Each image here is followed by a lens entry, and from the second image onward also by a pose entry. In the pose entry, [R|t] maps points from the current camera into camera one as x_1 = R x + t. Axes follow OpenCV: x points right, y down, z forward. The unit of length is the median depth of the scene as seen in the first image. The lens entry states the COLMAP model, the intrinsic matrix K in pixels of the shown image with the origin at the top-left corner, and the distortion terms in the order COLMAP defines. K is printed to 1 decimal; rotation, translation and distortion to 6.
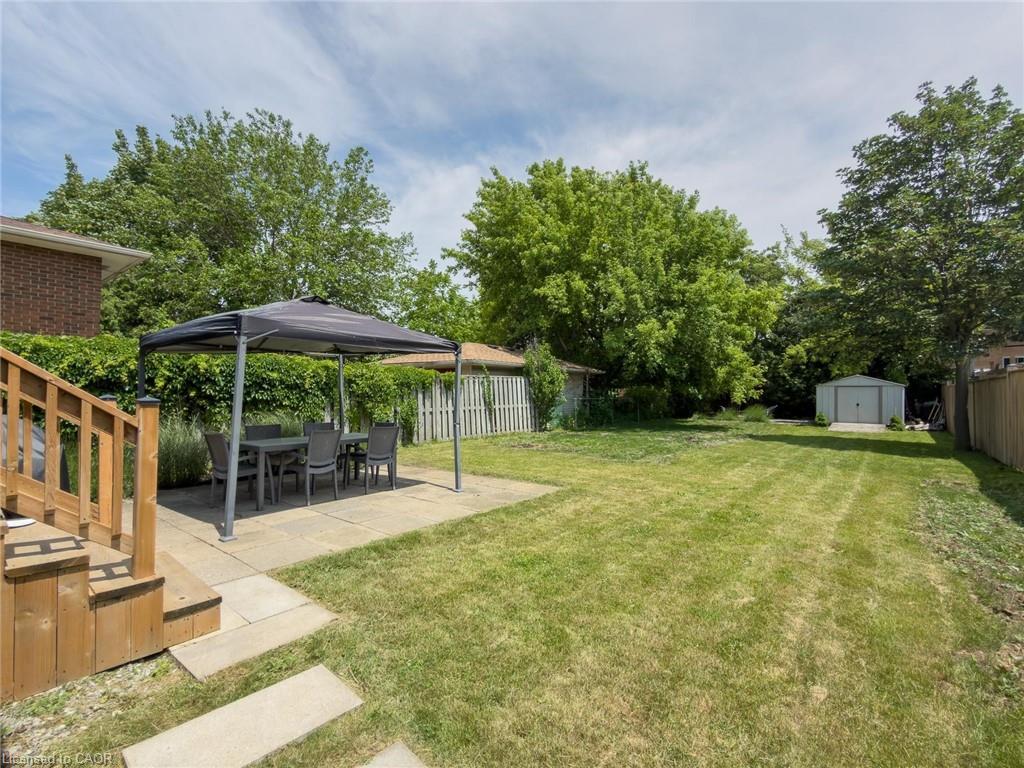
lens RADIAL K [[475.3, 0, 525.2], [0, 475.3, 386.9], [0, 0, 1]] dist [-0.003947, 0.000005]
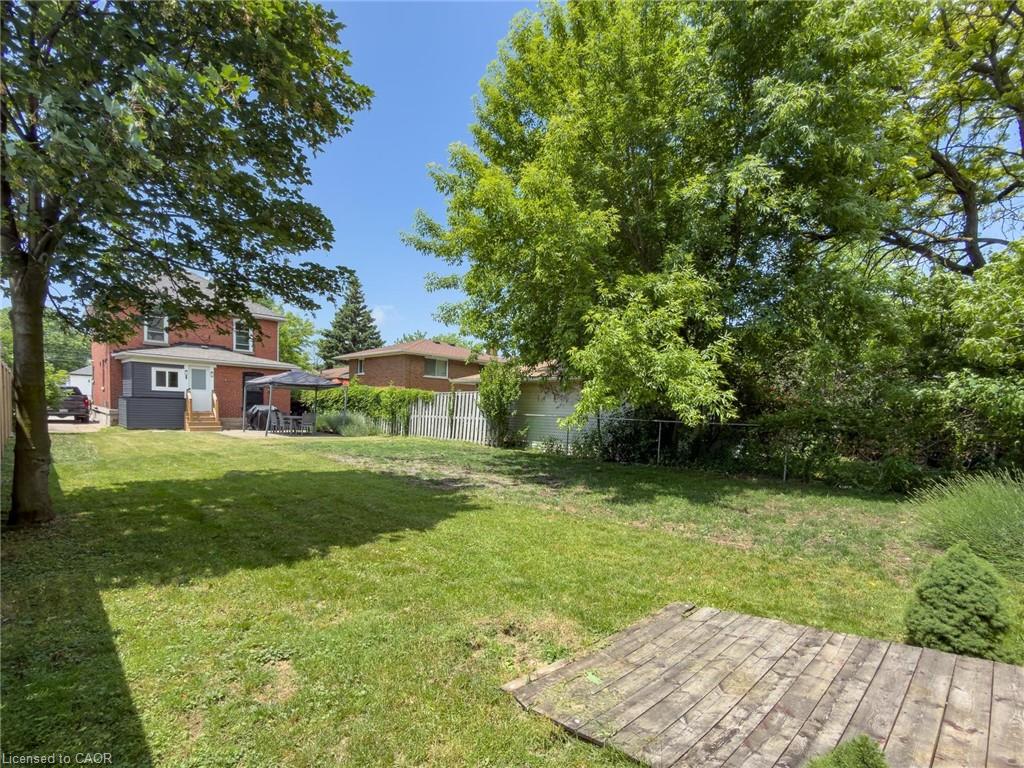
lens RADIAL K [[450.3, 0, 508.6], [0, 450.3, 428.8], [0, 0, 1]] dist [-0.001154, 0.000084]
pose [[-0.109233, 0.037185, -0.993320, 2.040707], [-0.014491, 0.999134, 0.038996, 0.046960], [0.993910, 0.018654, -0.108600, 2.371253]]
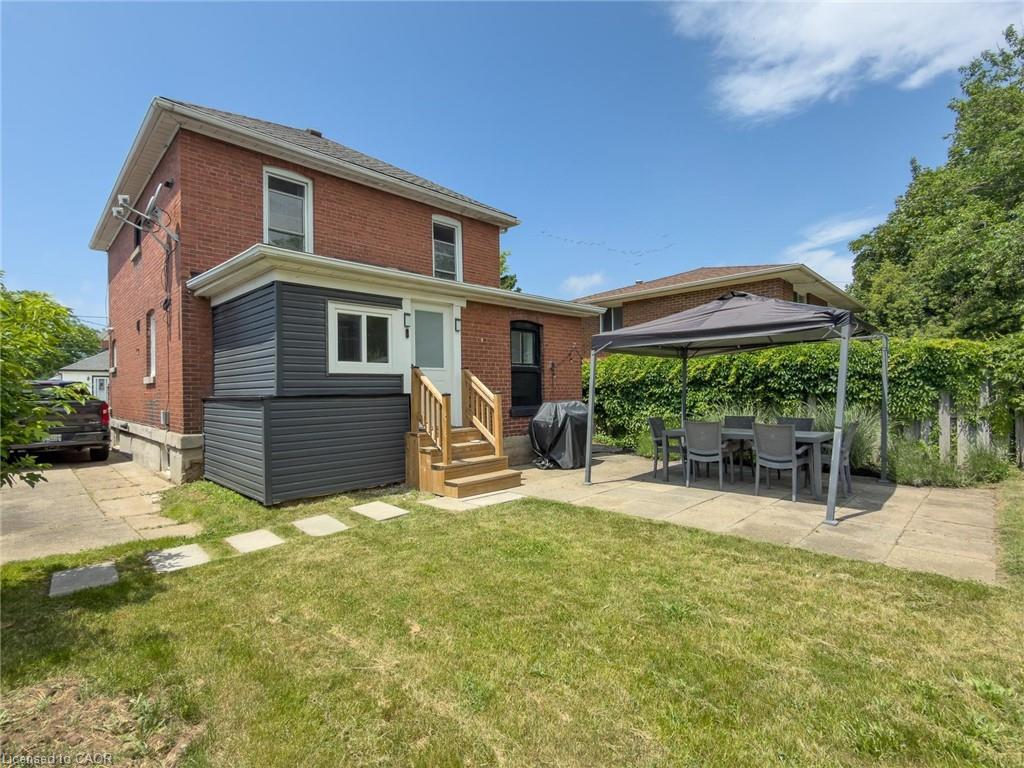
lens RADIAL K [[475.3, 0, 525.2], [0, 475.3, 386.9], [0, 0, 1]] dist [-0.003947, 0.000005]
pose [[-0.108544, -0.008650, -0.994054, 0.580313], [0.037507, 0.999215, -0.012791, 0.007099], [0.993384, -0.038672, -0.108135, 0.580582]]
